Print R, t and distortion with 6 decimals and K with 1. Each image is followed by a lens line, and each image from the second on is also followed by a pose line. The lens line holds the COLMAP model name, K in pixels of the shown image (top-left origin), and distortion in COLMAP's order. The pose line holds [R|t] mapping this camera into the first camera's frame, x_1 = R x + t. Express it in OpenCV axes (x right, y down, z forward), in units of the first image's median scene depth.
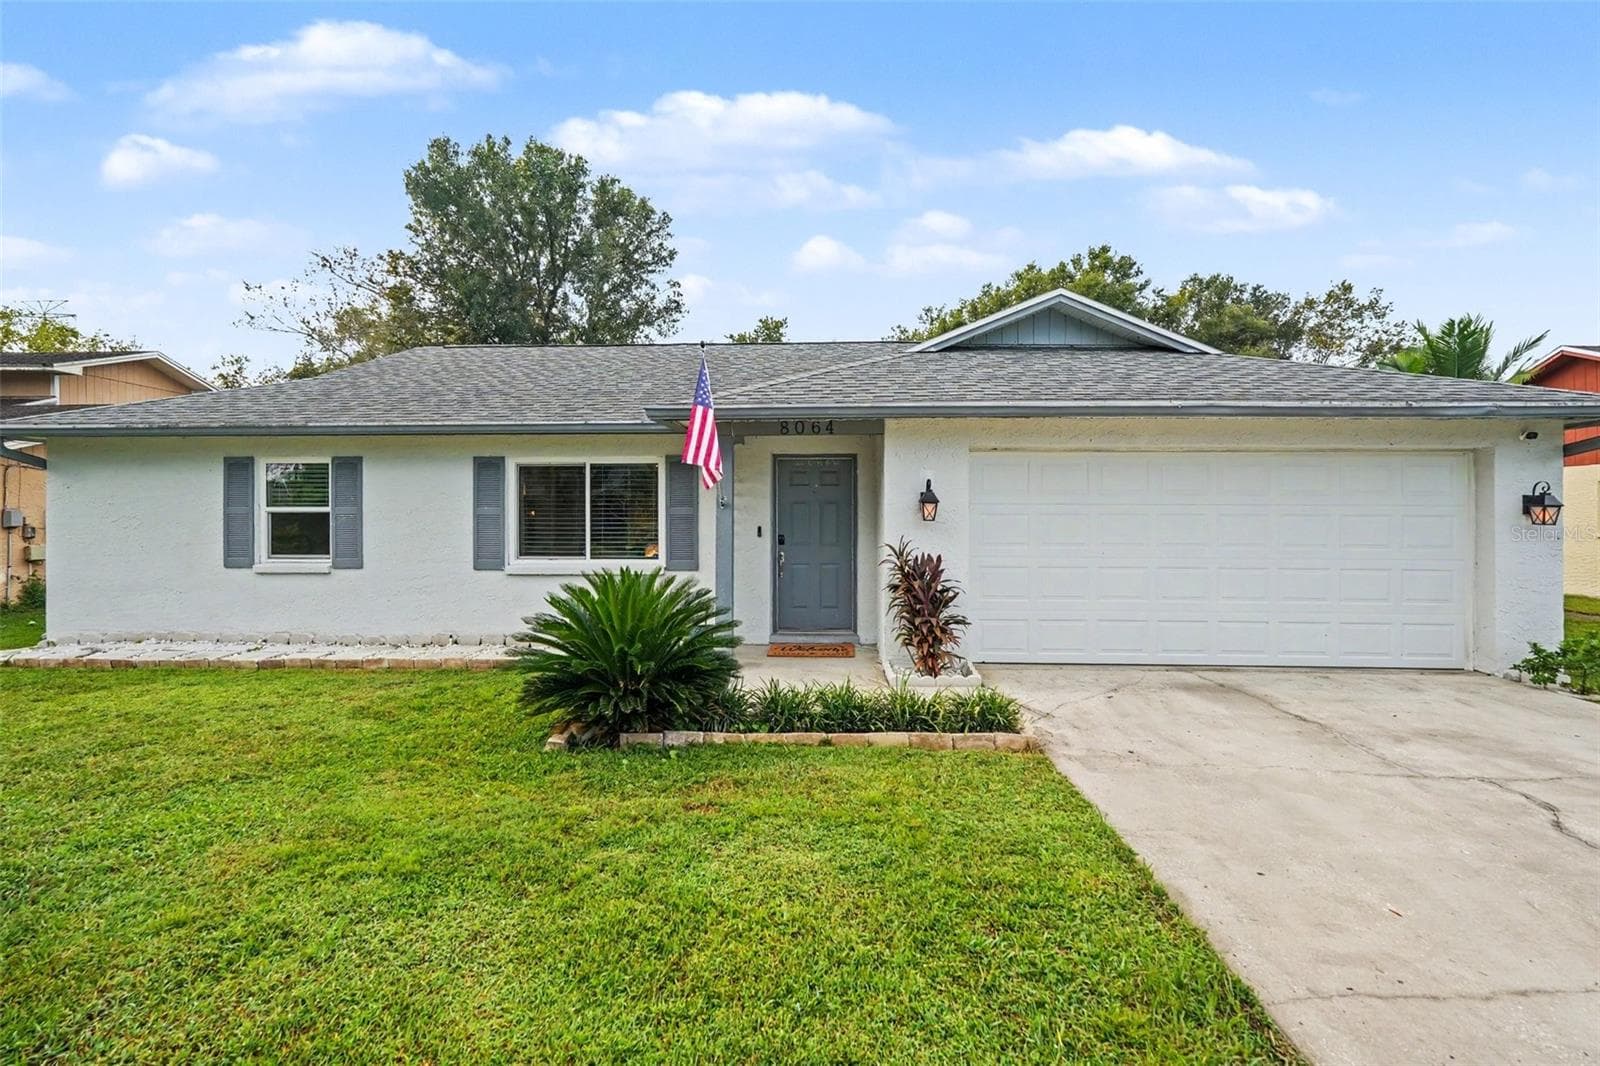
lens RADIAL K [[724.7, 0, 801.3], [0, 724.7, 512.1], [0, 0, 1]] dist [-0.025312, 0.006780]
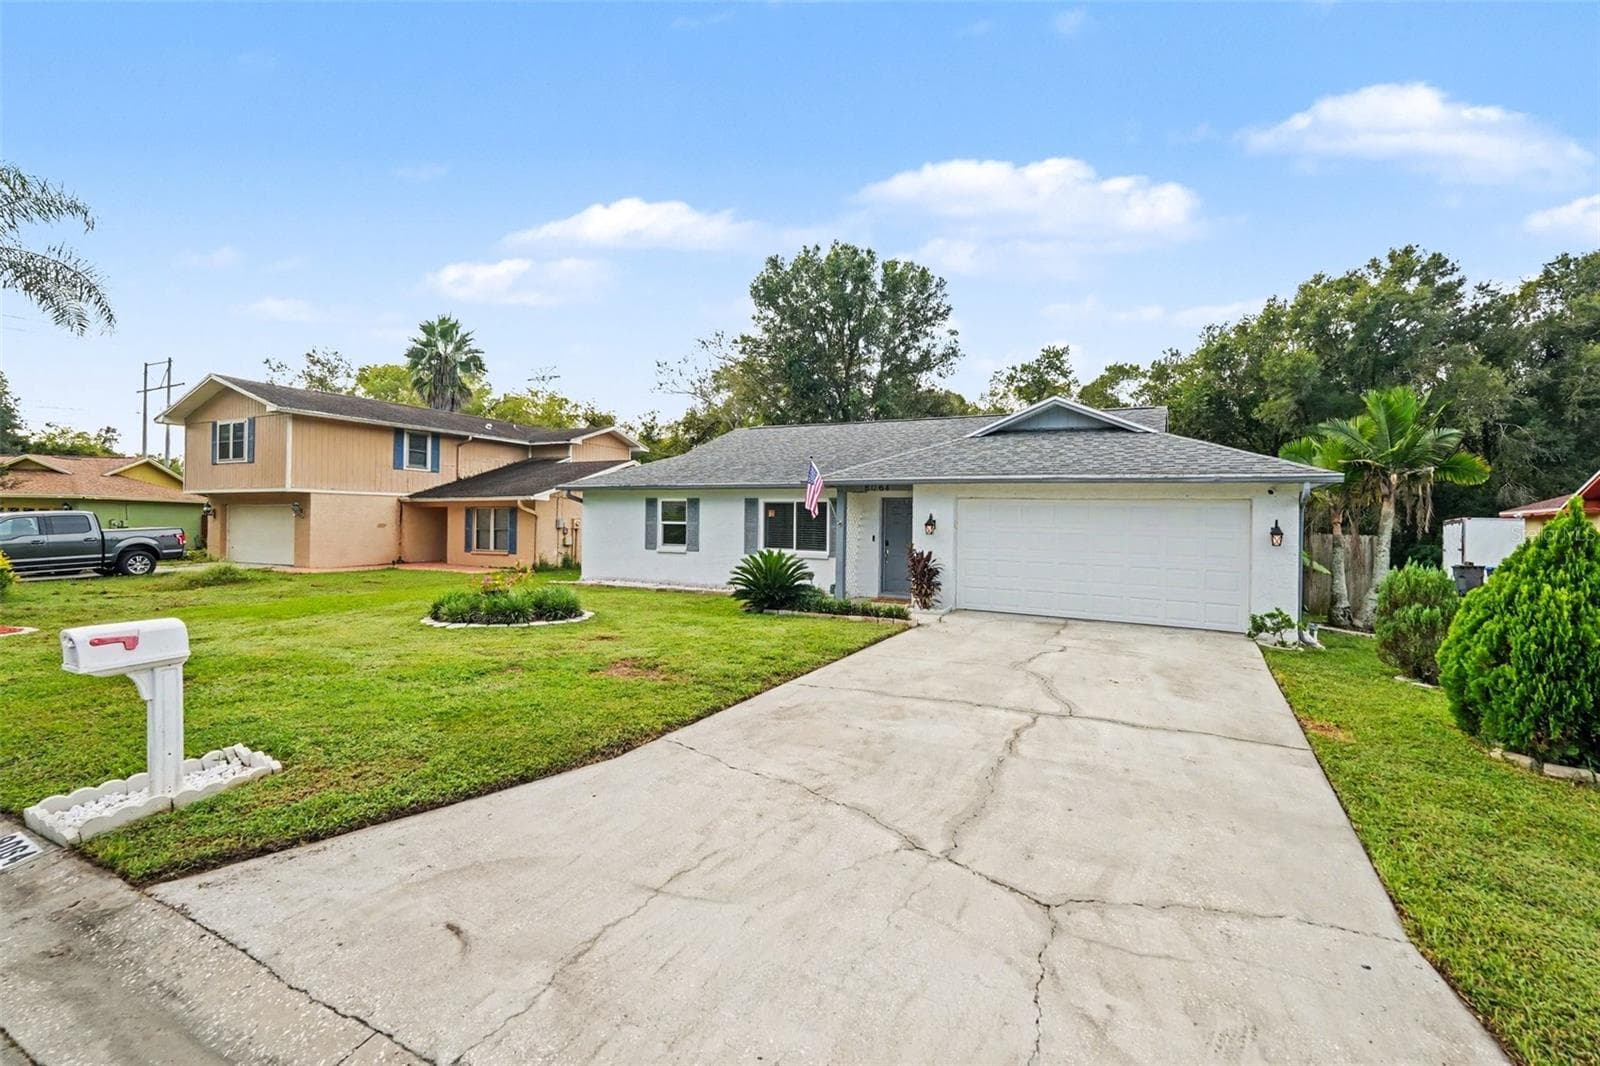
lens RADIAL K [[724.7, 0, 801.3], [0, 724.7, 512.1], [0, 0, 1]] dist [-0.025312, 0.006780]
pose [[0.894532, 0.008745, -0.446918, 0.563547], [-0.015004, 0.999833, -0.010468, -0.017674], [0.446752, 0.016070, 0.894514, -0.712089]]
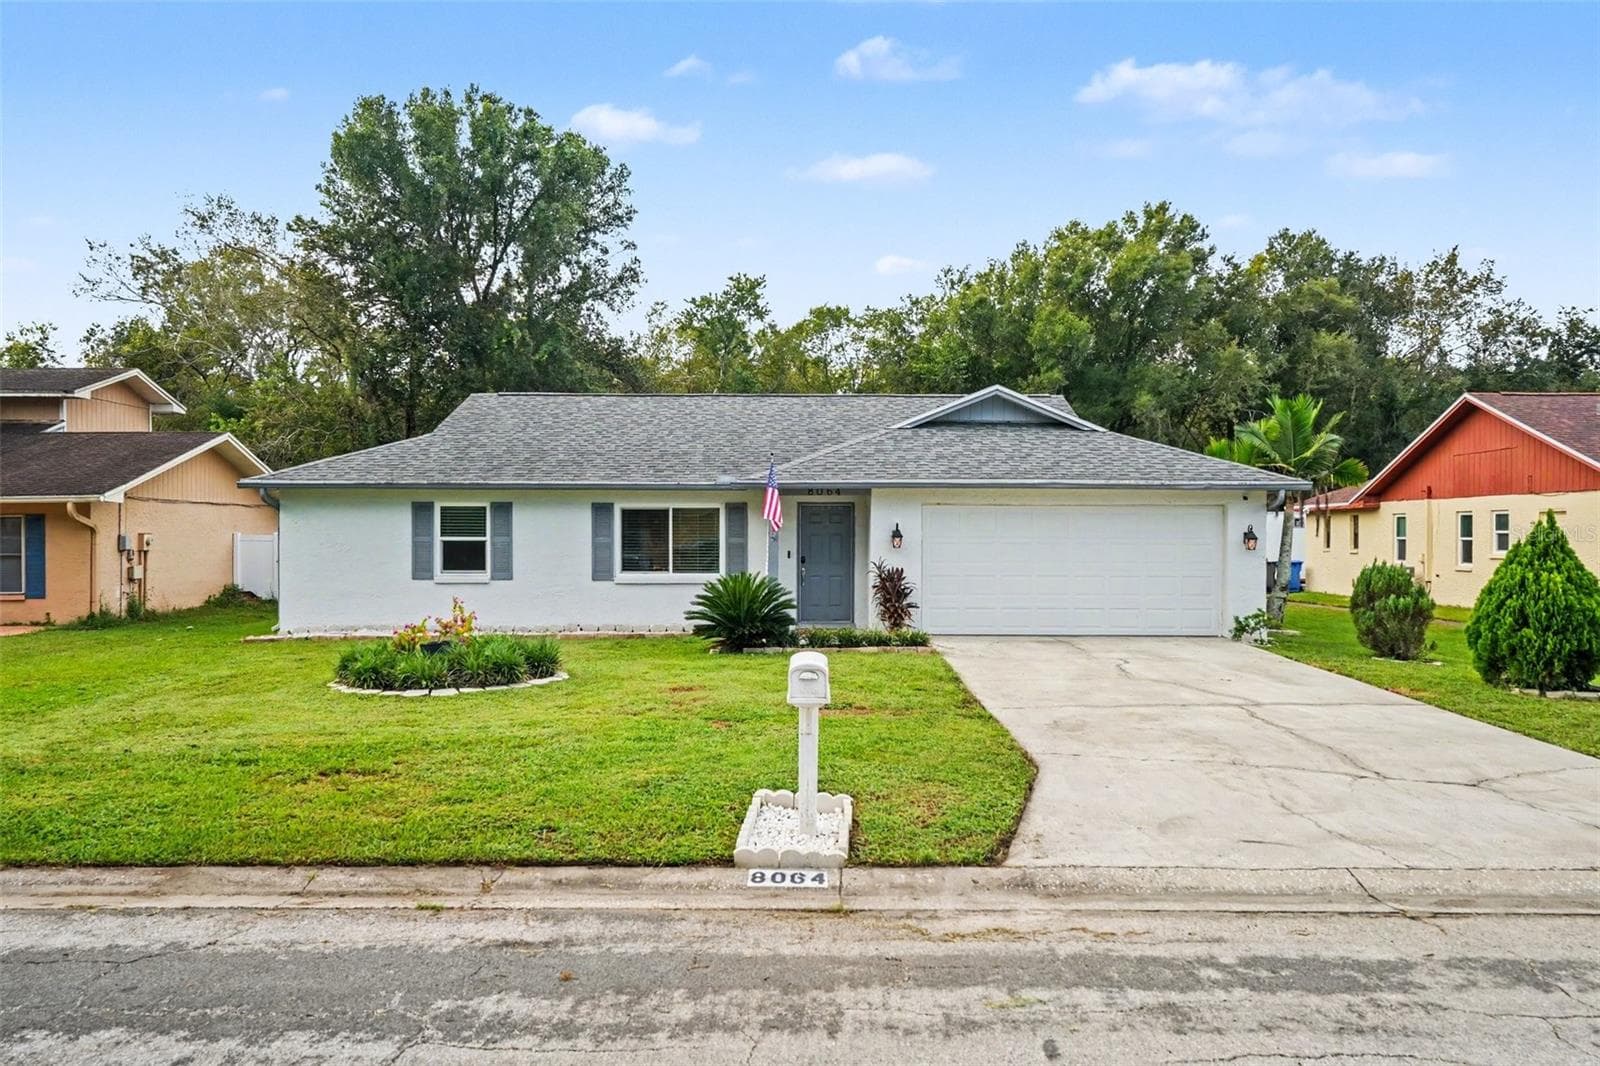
lens RADIAL K [[1200.5, 0, 802.7], [0, 1200.5, 468.4], [0, 0, 1]] dist [-0.037859, -0.008761]
pose [[0.999560, 0.002527, 0.029543, -0.093409], [-0.001141, 0.998902, -0.046845, -0.030843], [-0.029629, 0.046791, 0.998465, -1.327370]]
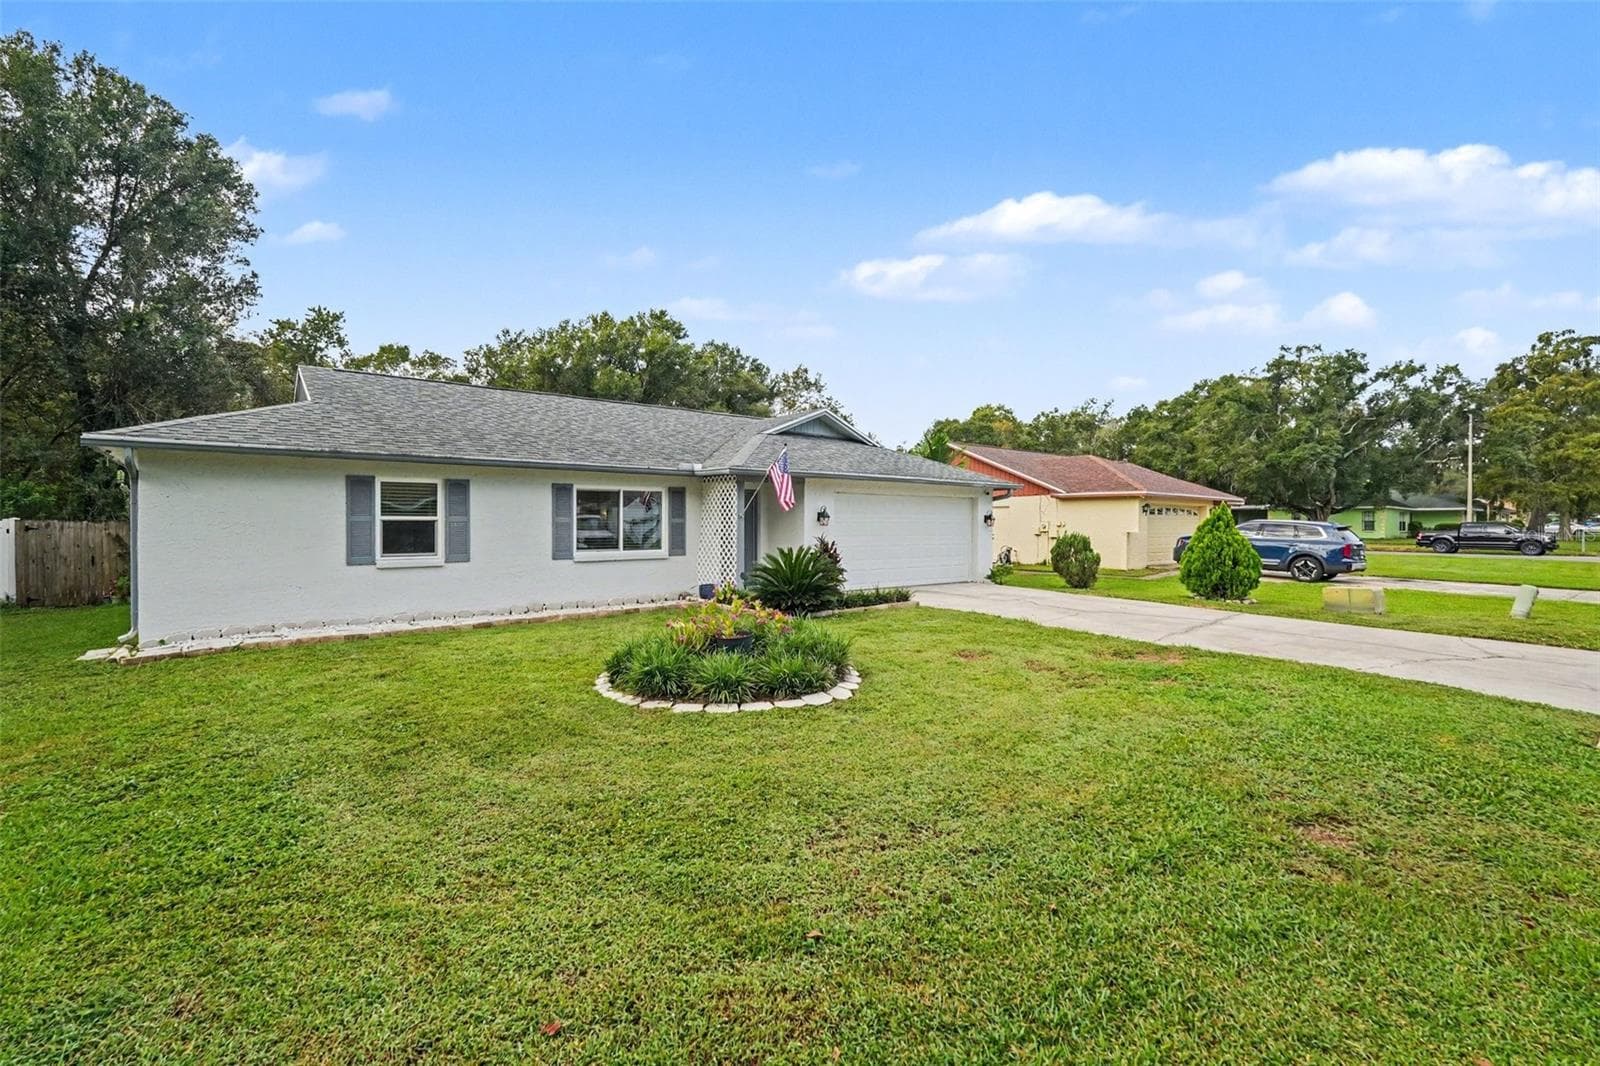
lens RADIAL K [[700.9, 0, 800.0], [0, 700.9, 533.0], [0, 0, 1]] dist [-0.033804, -0.000072]
pose [[0.742987, -0.009468, 0.669238, -0.960634], [-0.005641, 0.999776, 0.020406, -0.006019], [-0.669282, -0.018937, 0.742767, -0.377920]]
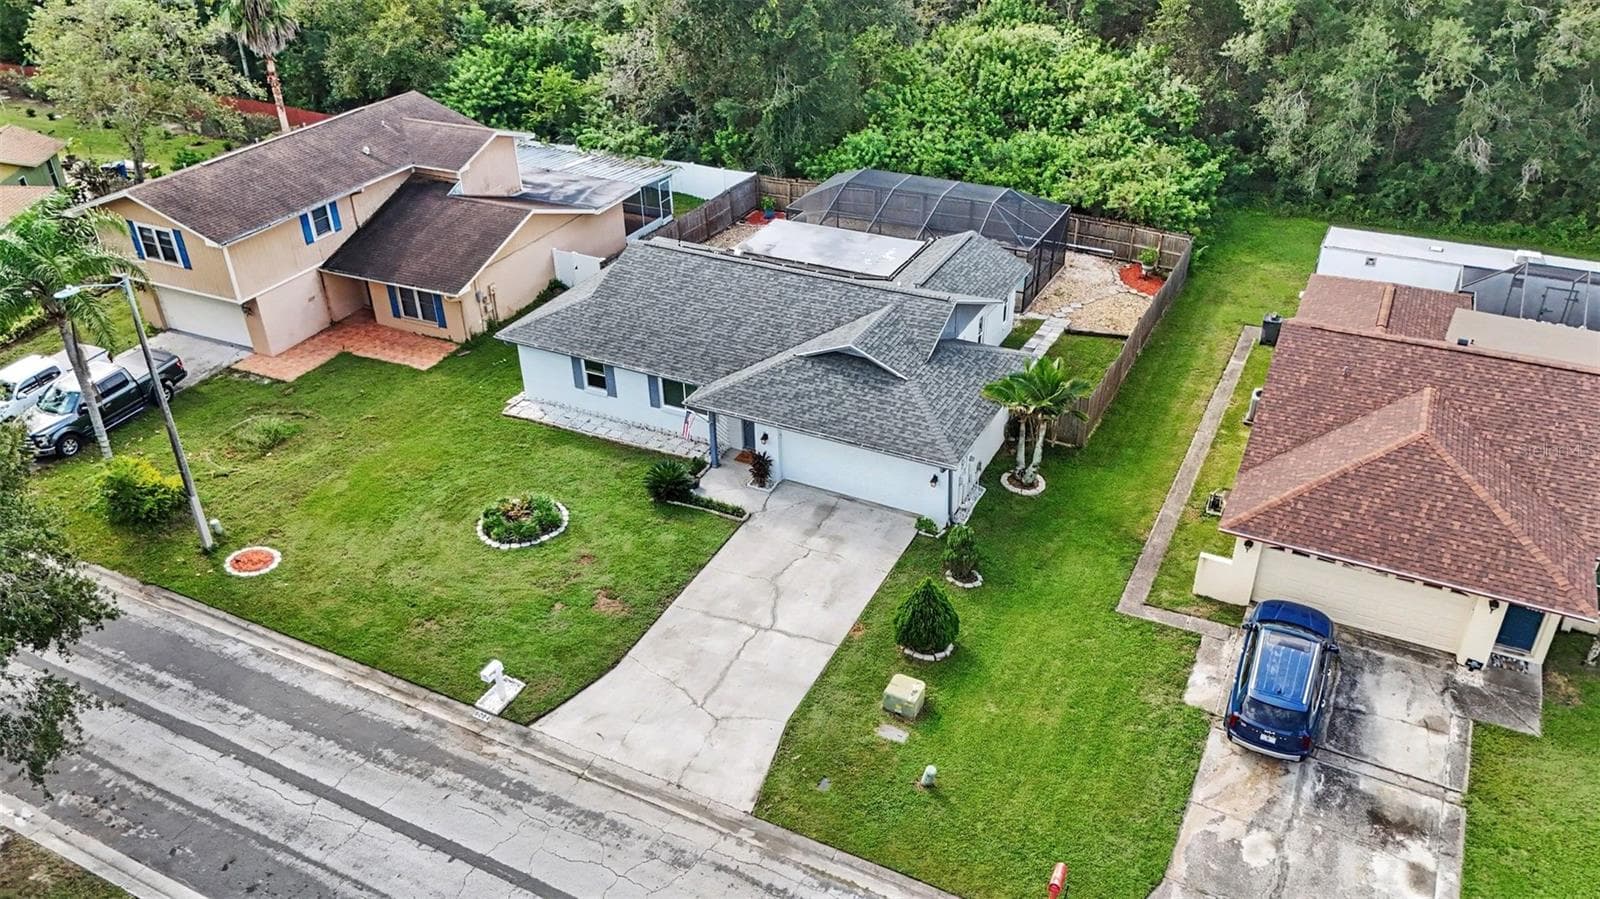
lens RADIAL K [[1216.1, 0, 800.0], [0, 1216.1, 449.5], [0, 0, 1]] dist [0.001385, -0.000450]
pose [[0.907757, 0.200897, -0.368263, 1.754981], [0.019498, 0.856715, 0.515422, -2.083931], [0.419043, -0.475058, 0.773772, -2.375480]]
